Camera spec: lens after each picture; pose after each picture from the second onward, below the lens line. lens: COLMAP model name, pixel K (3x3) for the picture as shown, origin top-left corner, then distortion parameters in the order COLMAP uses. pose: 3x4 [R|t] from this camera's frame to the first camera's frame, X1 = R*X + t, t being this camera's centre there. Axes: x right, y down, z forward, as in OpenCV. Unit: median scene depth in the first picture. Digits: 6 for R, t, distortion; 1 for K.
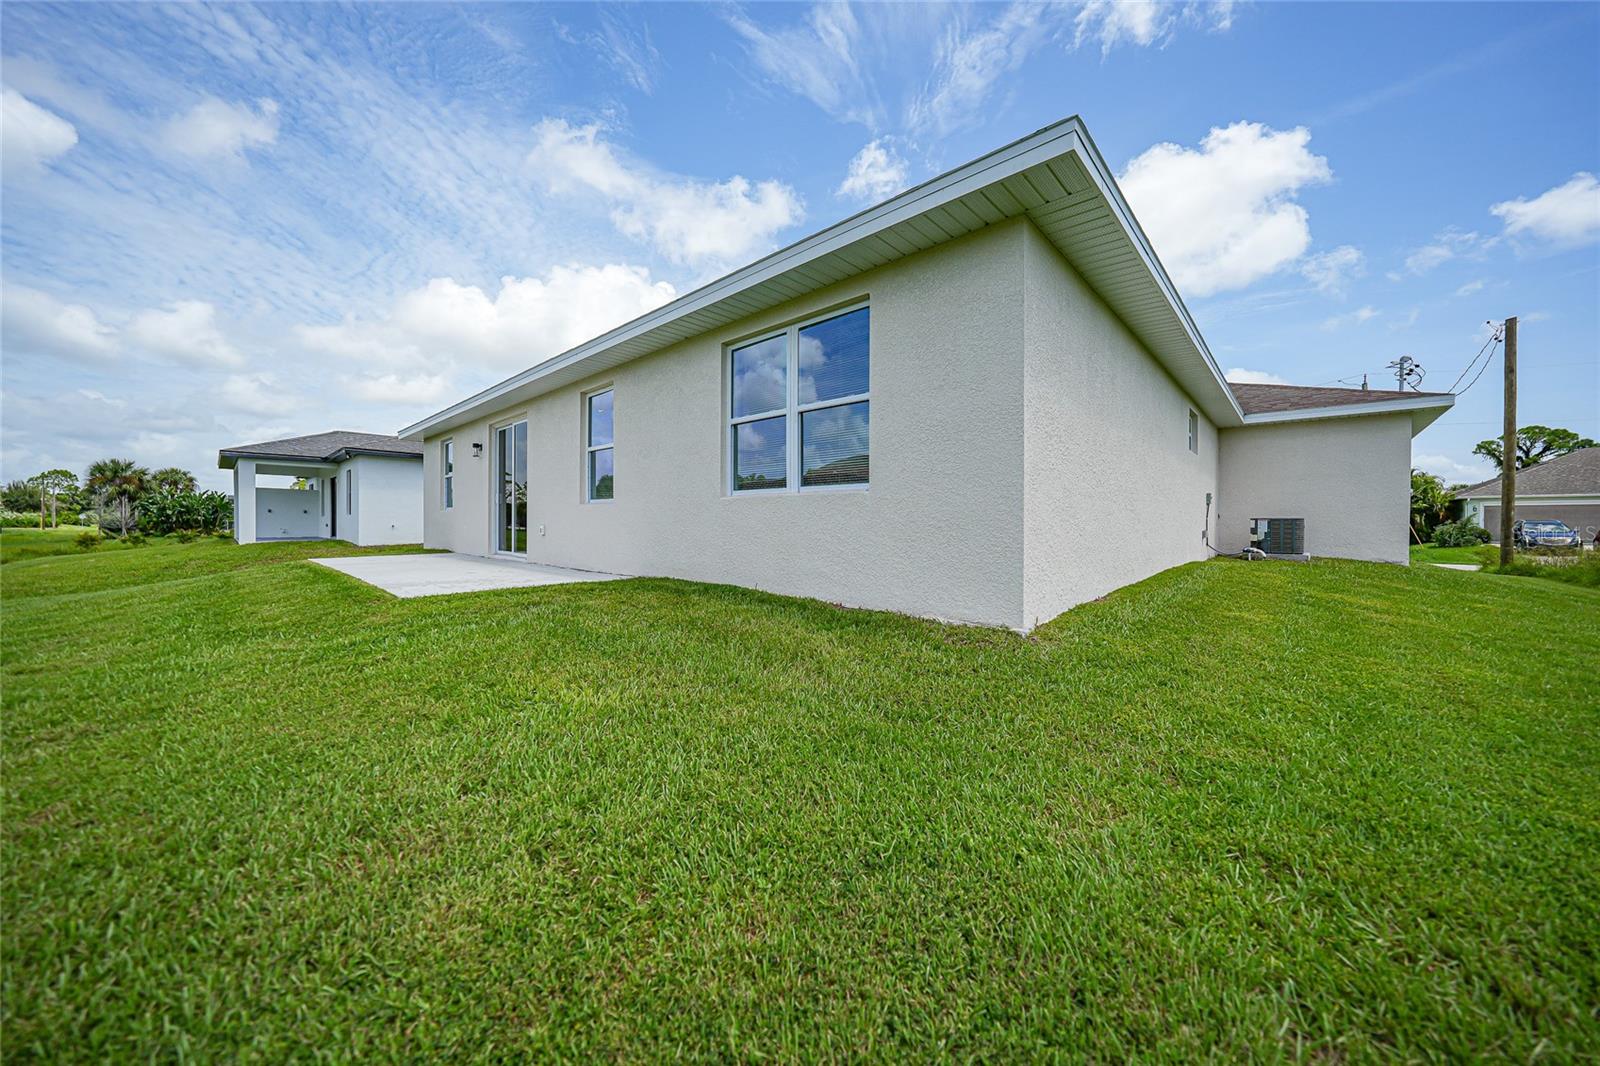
lens RADIAL K [[560.5, 0, 801.8], [0, 560.5, 530.4], [0, 0, 1]] dist [-0.025830, 0.006531]
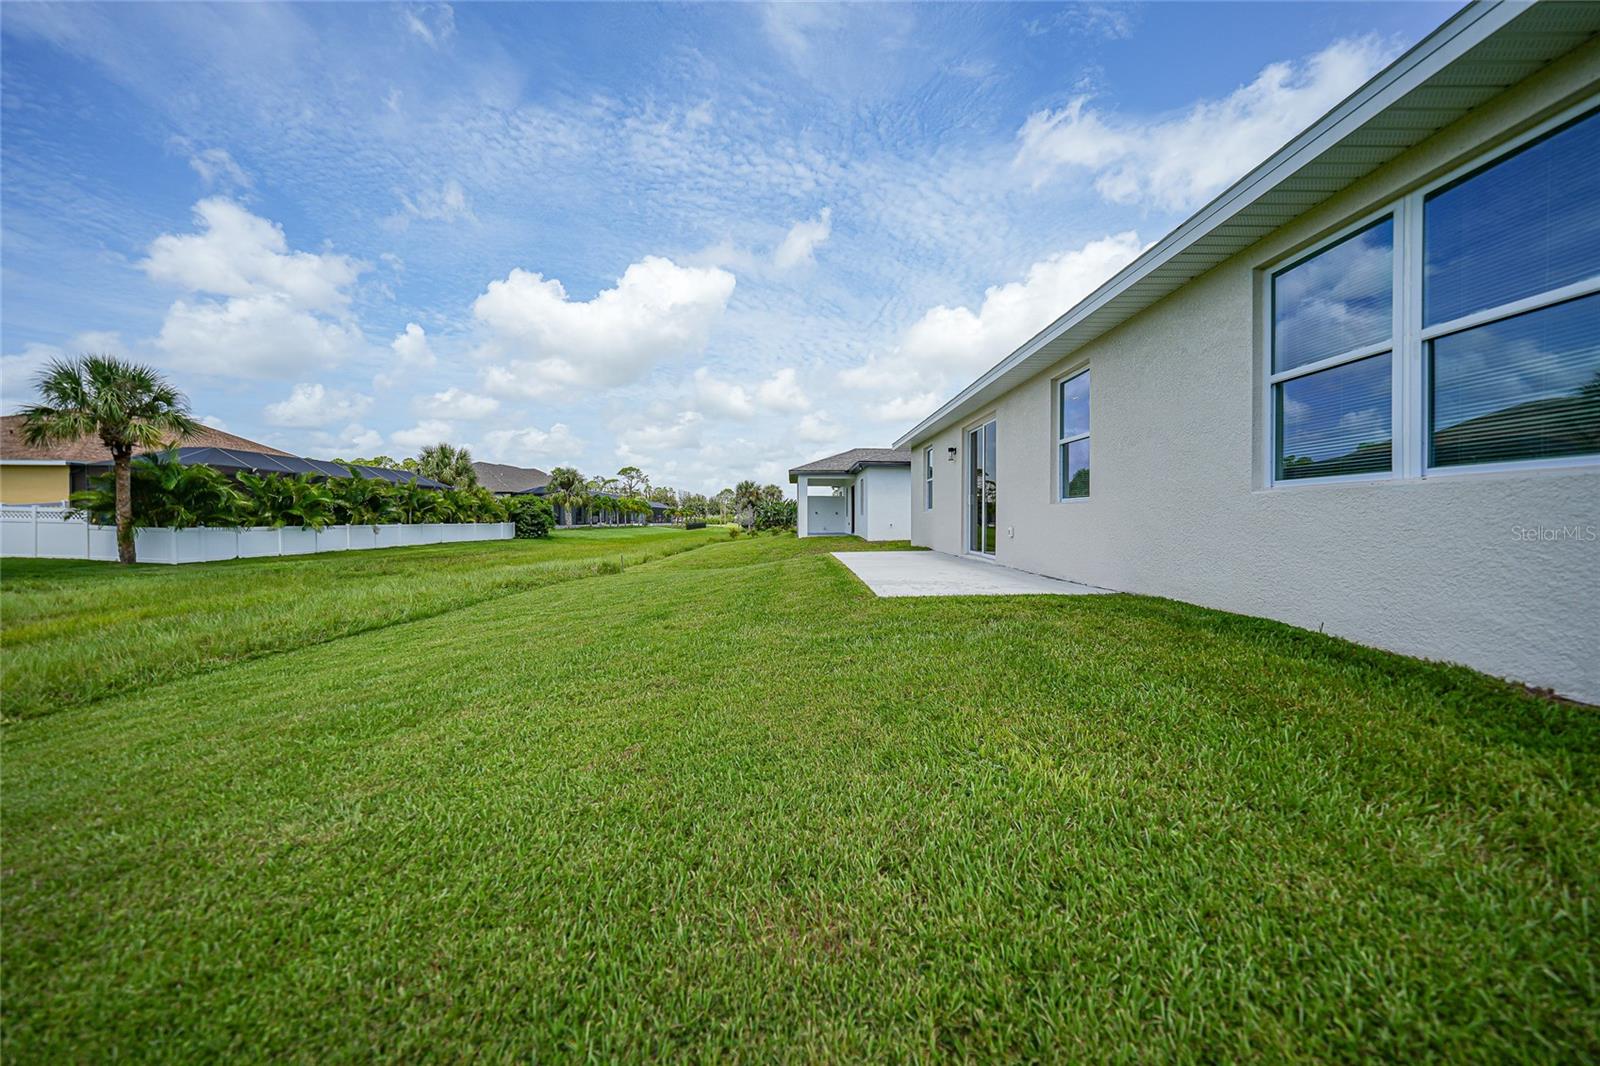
lens RADIAL K [[544.4, 0, 799.8], [0, 544.4, 551.3], [0, 0, 1]] dist [-0.024860, 0.005988]
pose [[0.683496, 0.039437, -0.728888, -0.041949], [-0.005700, 0.998797, 0.048695, -0.014059], [0.729932, -0.029128, 0.682899, 0.123908]]
